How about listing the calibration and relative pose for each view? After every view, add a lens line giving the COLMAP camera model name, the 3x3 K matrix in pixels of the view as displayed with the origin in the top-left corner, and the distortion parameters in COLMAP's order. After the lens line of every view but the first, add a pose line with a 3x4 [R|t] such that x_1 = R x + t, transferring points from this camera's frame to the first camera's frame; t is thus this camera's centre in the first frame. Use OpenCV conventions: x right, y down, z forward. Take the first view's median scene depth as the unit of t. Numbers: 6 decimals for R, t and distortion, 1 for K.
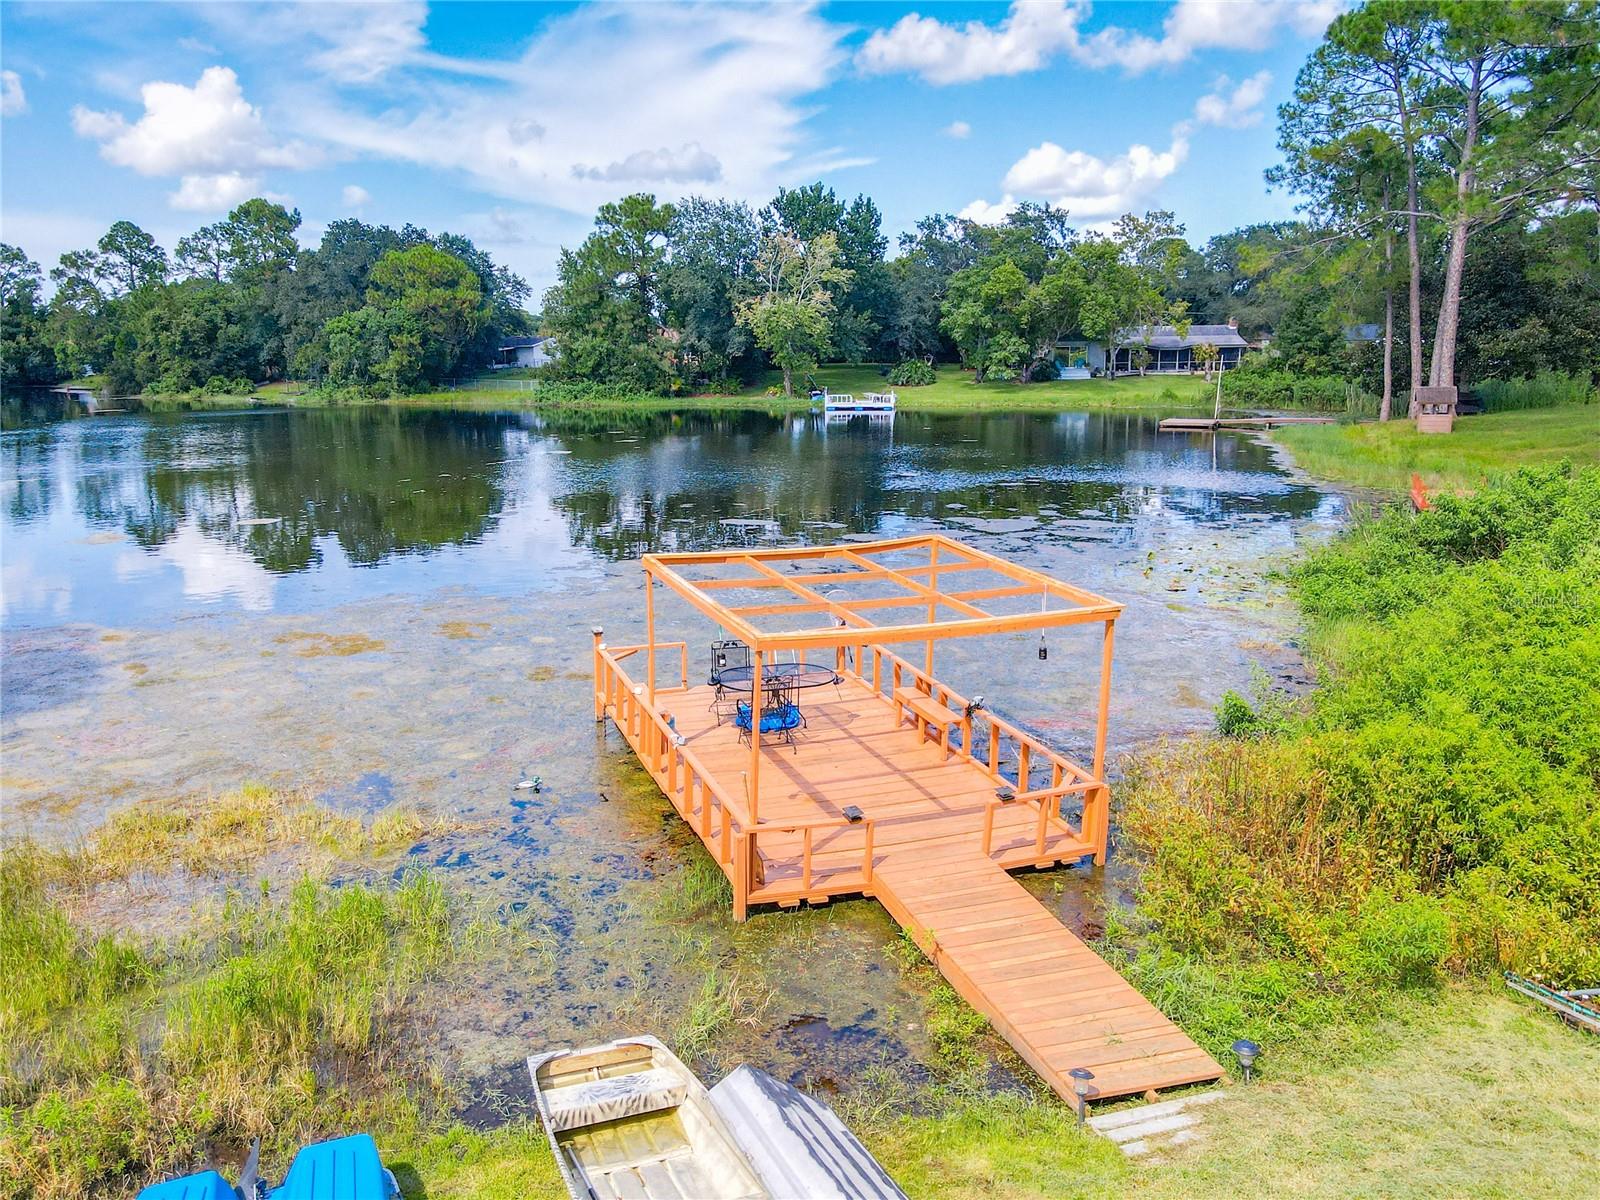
lens RADIAL K [[1200.5, 0, 698.5], [0, 1200.5, 552.4], [0, 0, 1]] dist [0.009378, 0.010098]
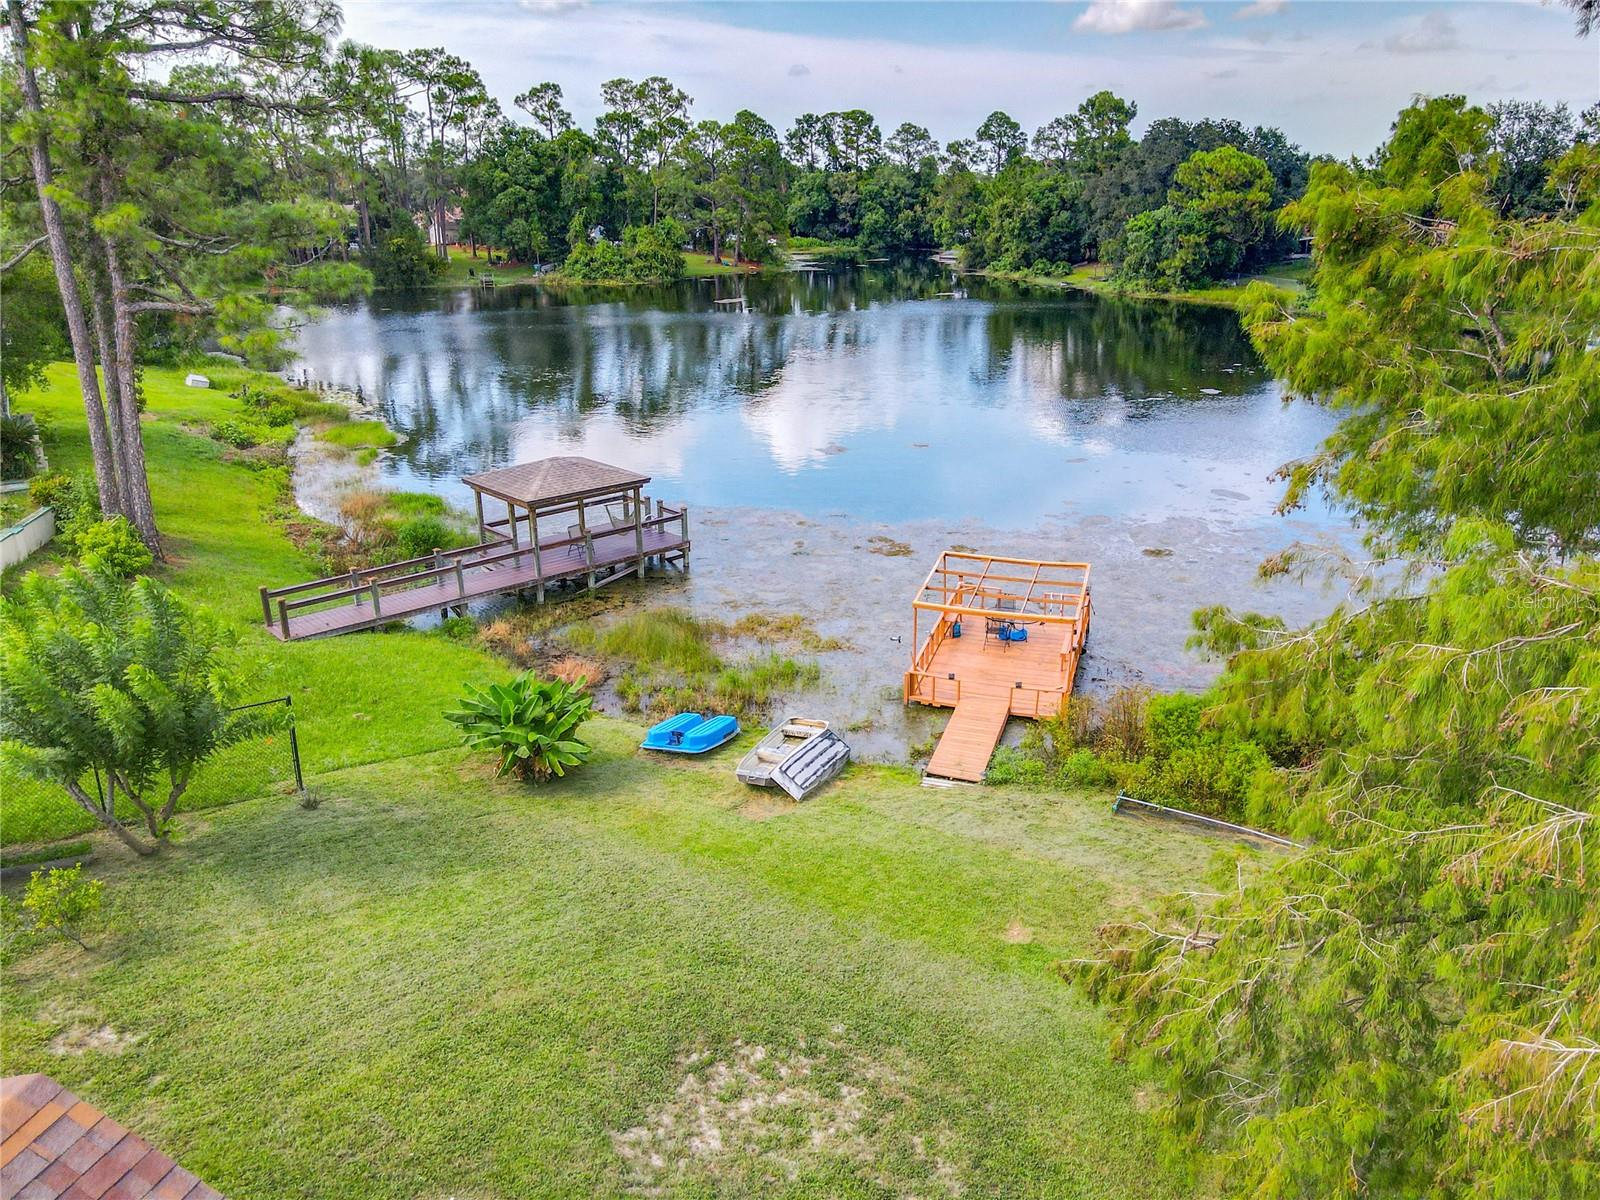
lens RADIAL K [[1226.8, 0, 804.5], [0, 1226.8, 619.0], [0, 0, 1]] dist [0.012261, 0.006169]
pose [[0.804476, 0.210424, -0.555464, 0.154760], [-0.096643, 0.969056, 0.227135, -0.054446], [0.586071, -0.129043, 0.799918, -0.146767]]
